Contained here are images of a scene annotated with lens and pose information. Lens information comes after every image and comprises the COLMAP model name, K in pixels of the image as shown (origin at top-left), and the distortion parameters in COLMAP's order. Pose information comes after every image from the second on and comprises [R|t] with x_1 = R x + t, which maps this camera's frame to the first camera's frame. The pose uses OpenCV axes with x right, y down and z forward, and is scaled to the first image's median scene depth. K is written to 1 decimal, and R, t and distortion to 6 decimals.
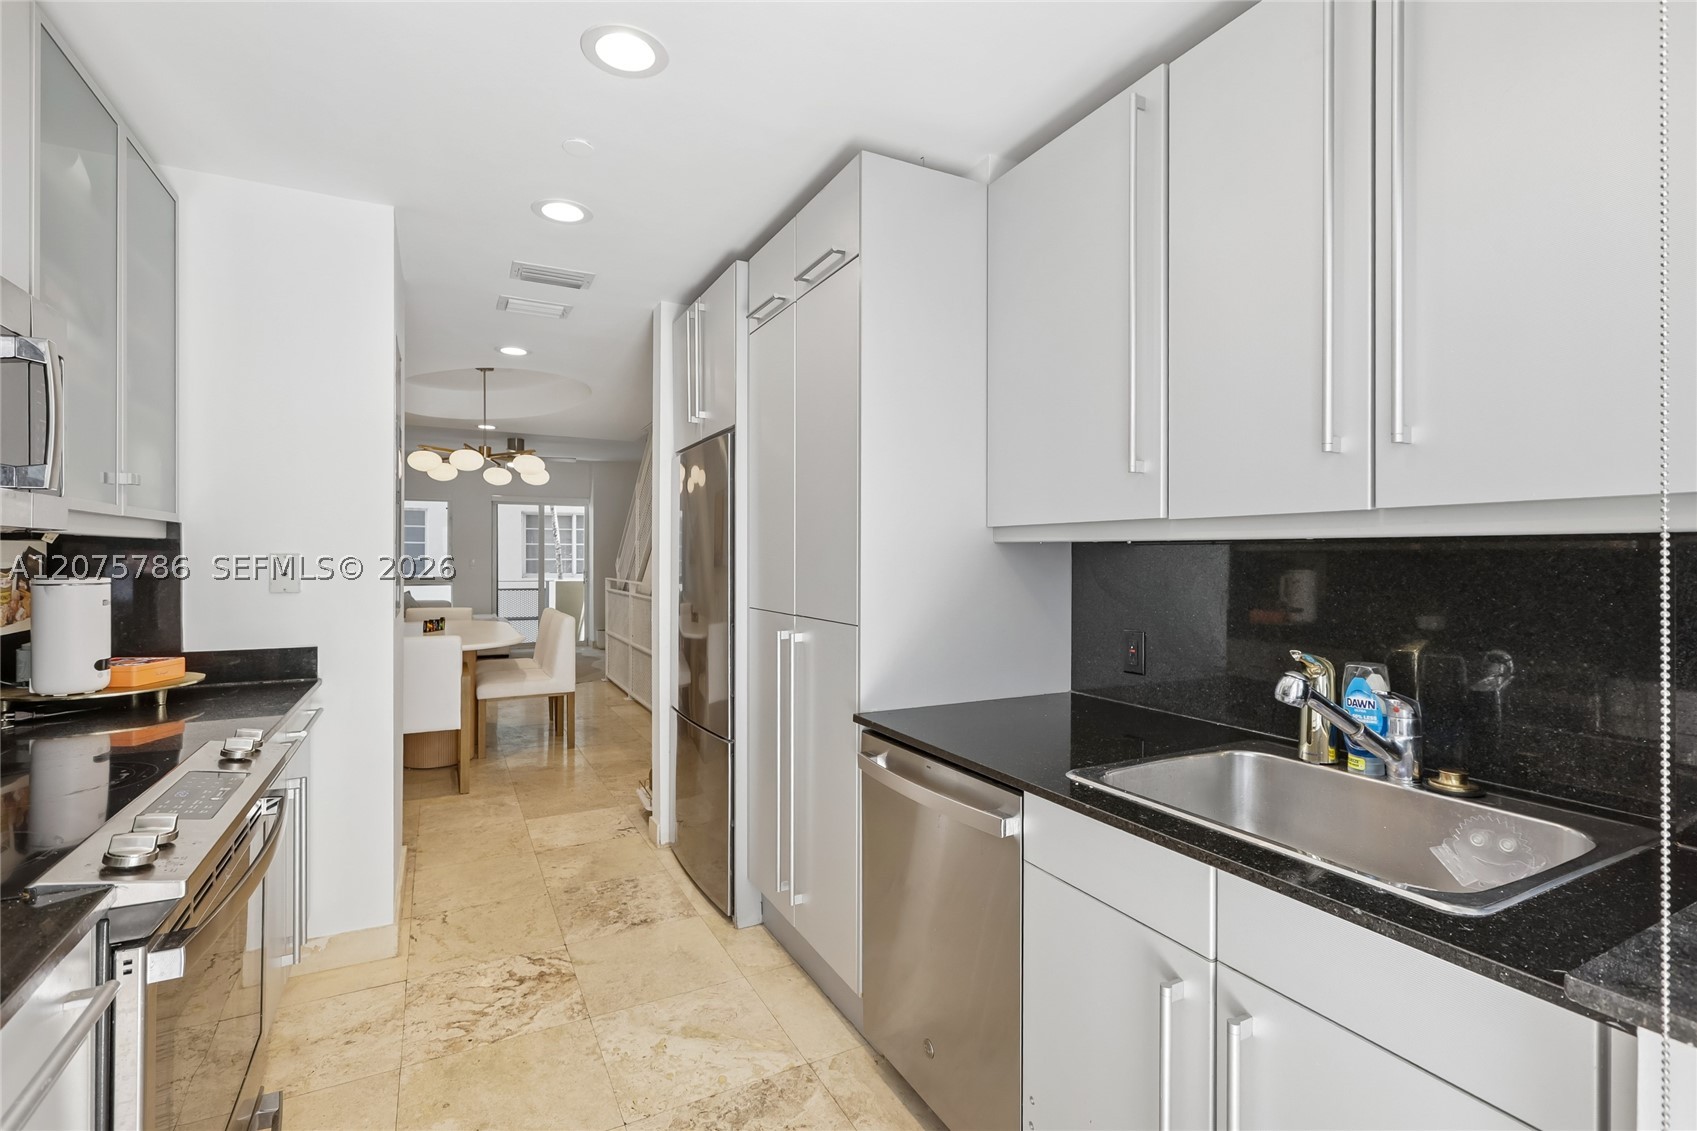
lens RADIAL K [[771.3, 0, 846.8], [0, 771.3, 560.4], [0, 0, 1]] dist [-0.001869, 0.000377]
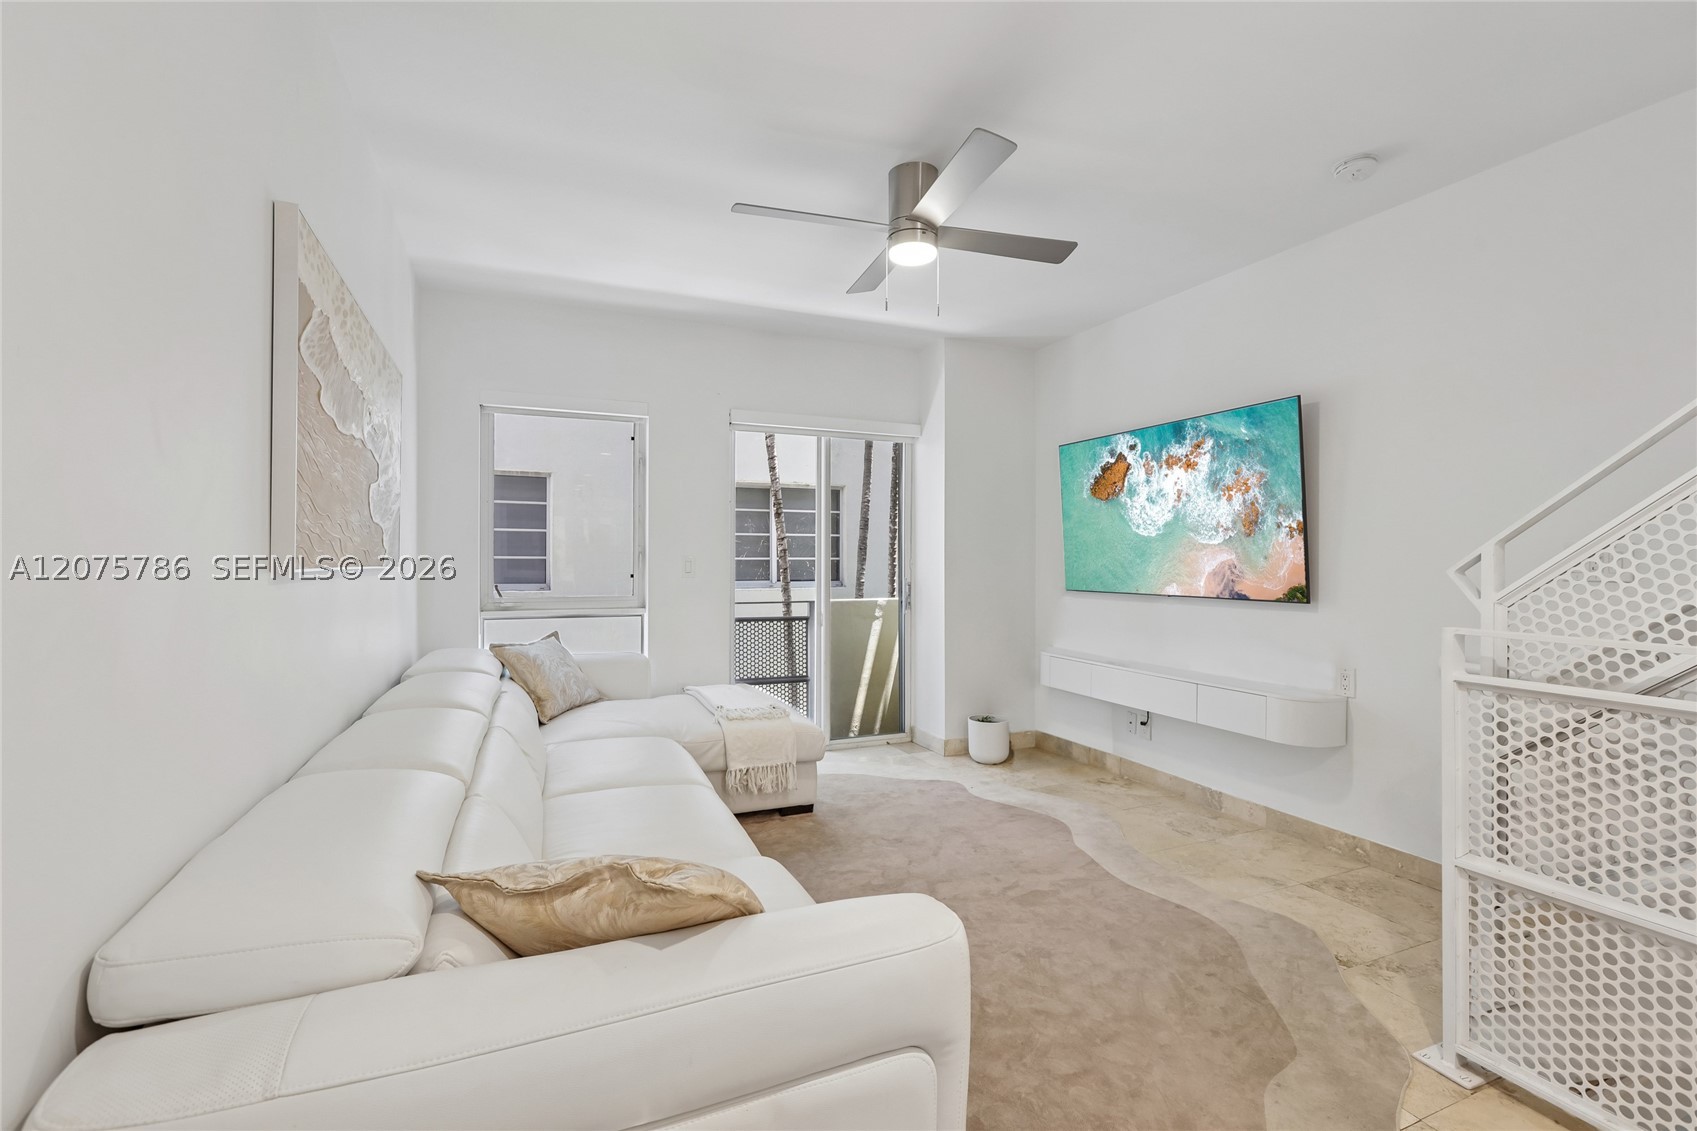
lens RADIAL K [[752.6, 0, 852.2], [0, 752.6, 554.8], [0, 0, 1]] dist [0.001722, 0.001472]
pose [[0.997825, -0.000346, -0.065914, -1.718692], [-0.000235, 0.999961, -0.008808, 0.007537], [0.065914, 0.008804, 0.997786, 2.735689]]
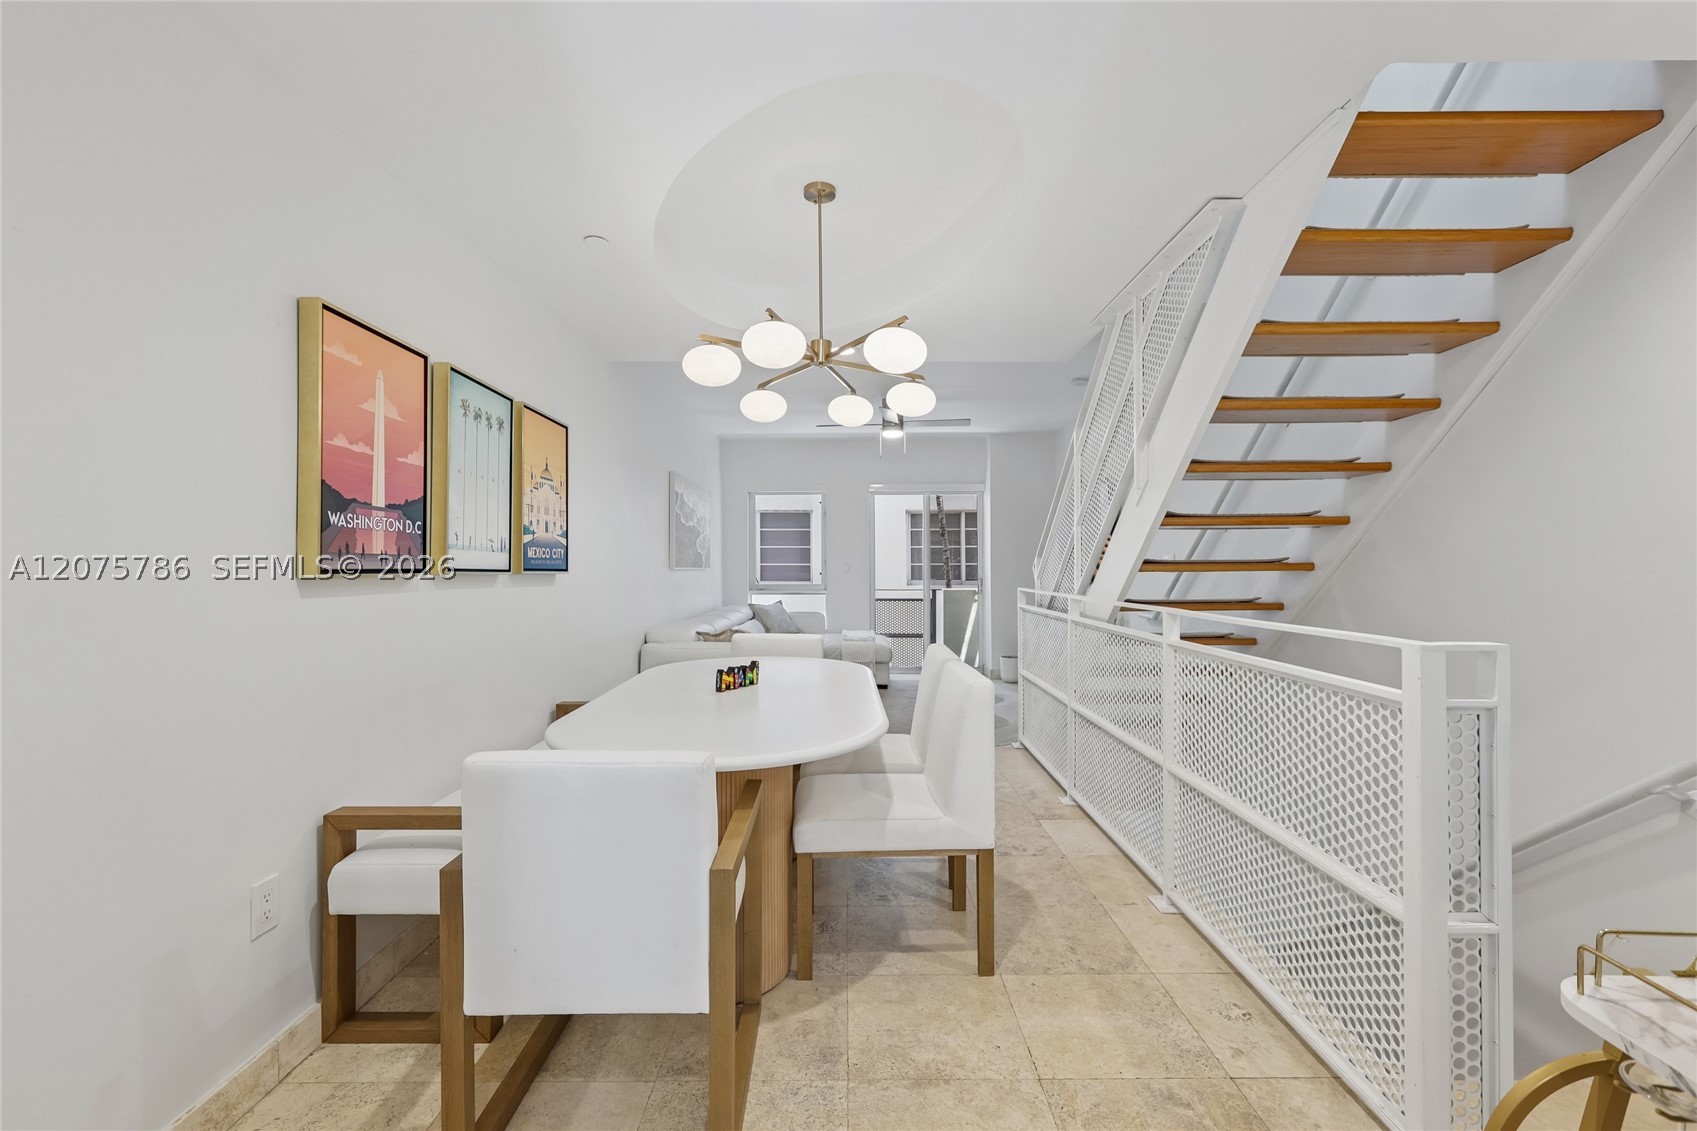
lens RADIAL K [[755.6, 0, 853.0], [0, 755.6, 557.0], [0, 0, 1]] dist [0.002681, 0.000341]
pose [[0.888443, -0.010274, -0.458873, -0.520992], [0.003960, 0.999884, -0.014720, 0.019027], [0.458971, 0.011261, 0.888380, 1.343052]]
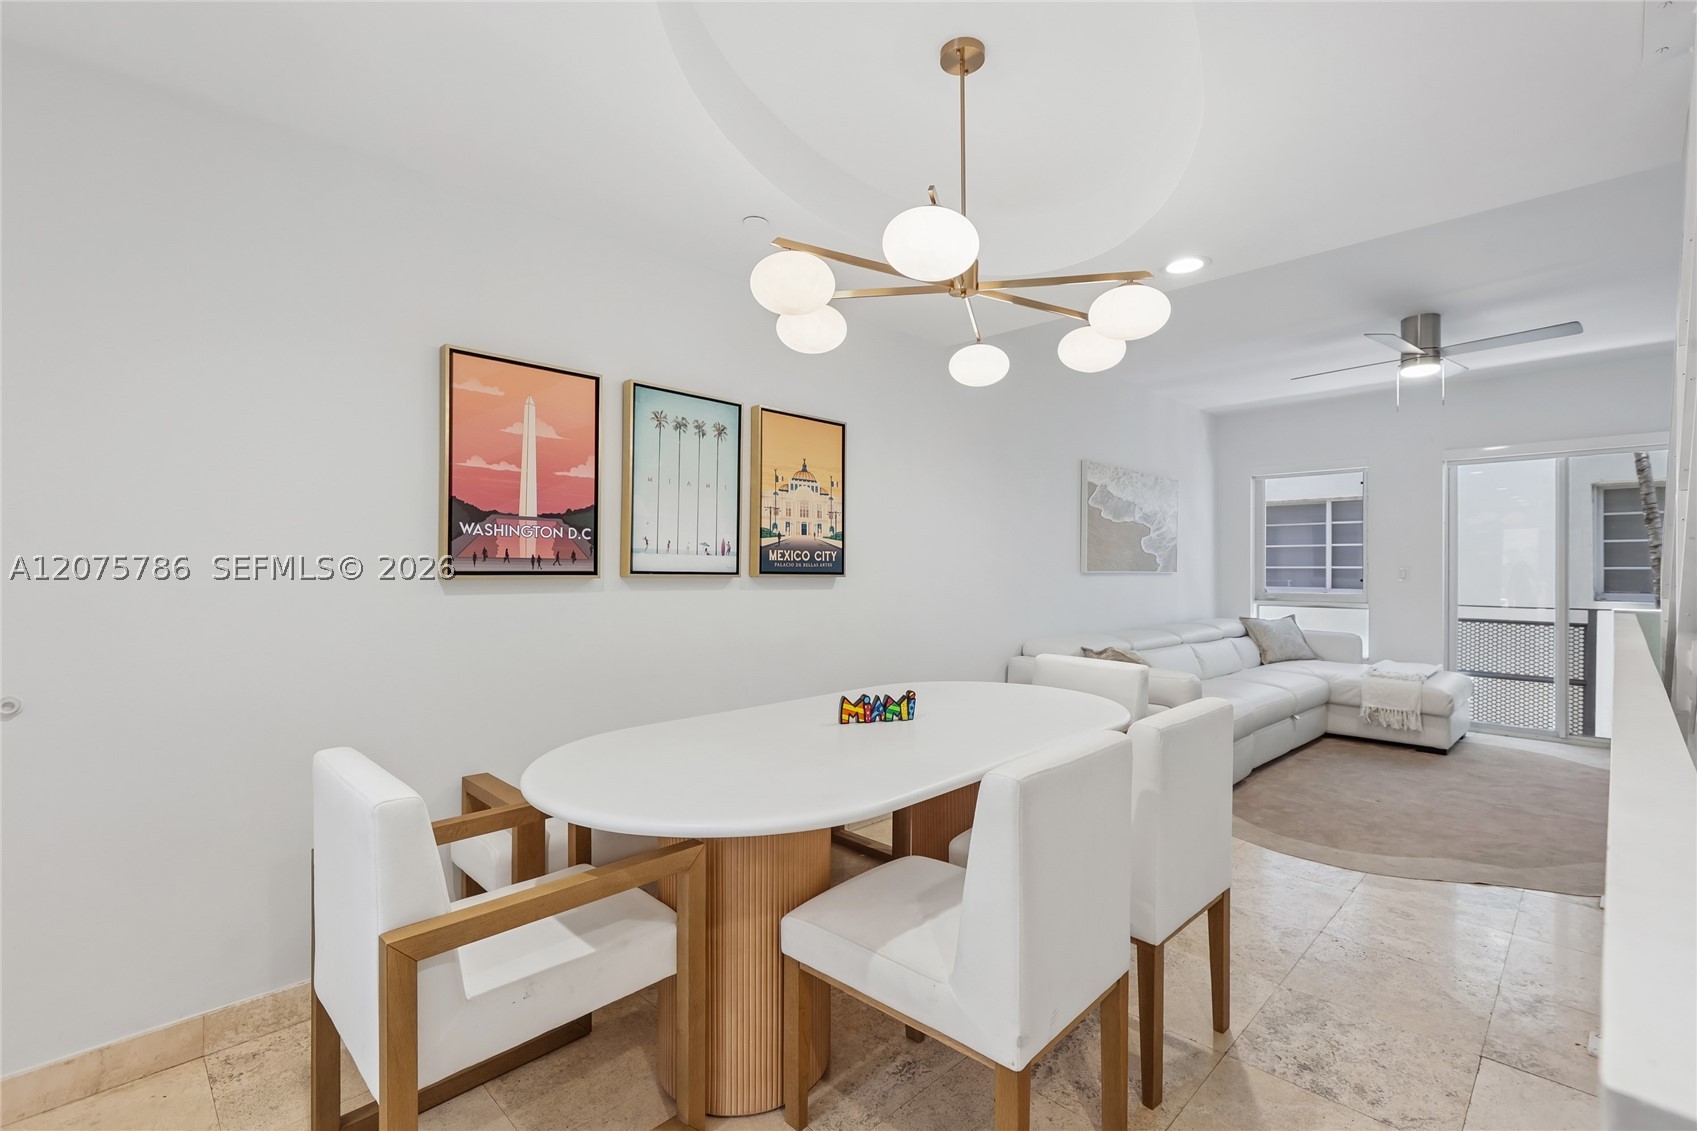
lens RADIAL K [[755.3, 0, 847.3], [0, 755.3, 570.2], [0, 0, 1]] dist [0.000275, 0.000713]
pose [[0.293760, 0.002051, -0.955877, -0.315558], [-0.004289, 0.999990, 0.000827, 0.013311], [0.955870, 0.003857, 0.293766, 2.036283]]
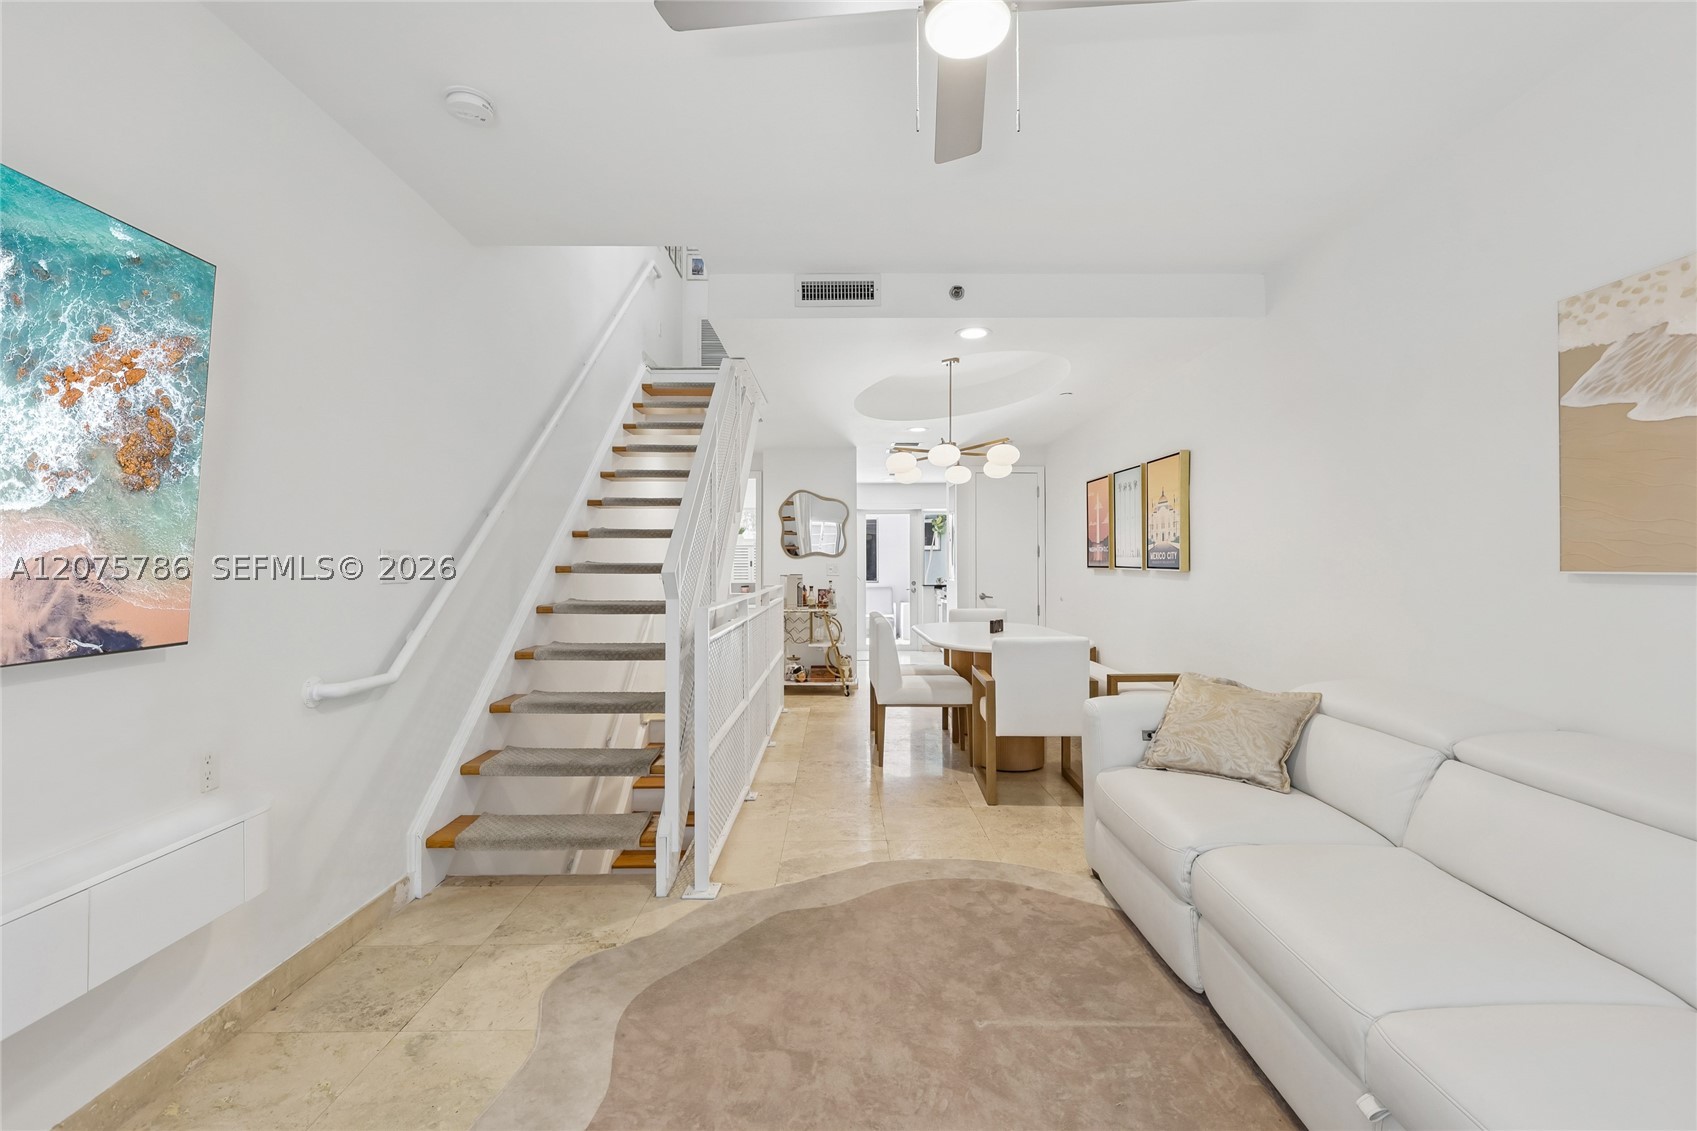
lens RADIAL K [[771.3, 0, 846.8], [0, 771.3, 560.4], [0, 0, 1]] dist [-0.001869, 0.000377]
pose [[-0.889829, 0.002511, 0.456288, -1.927790], [0.001573, 0.999996, -0.002436, 0.003422], [-0.456292, -0.001450, -0.889829, 4.650646]]
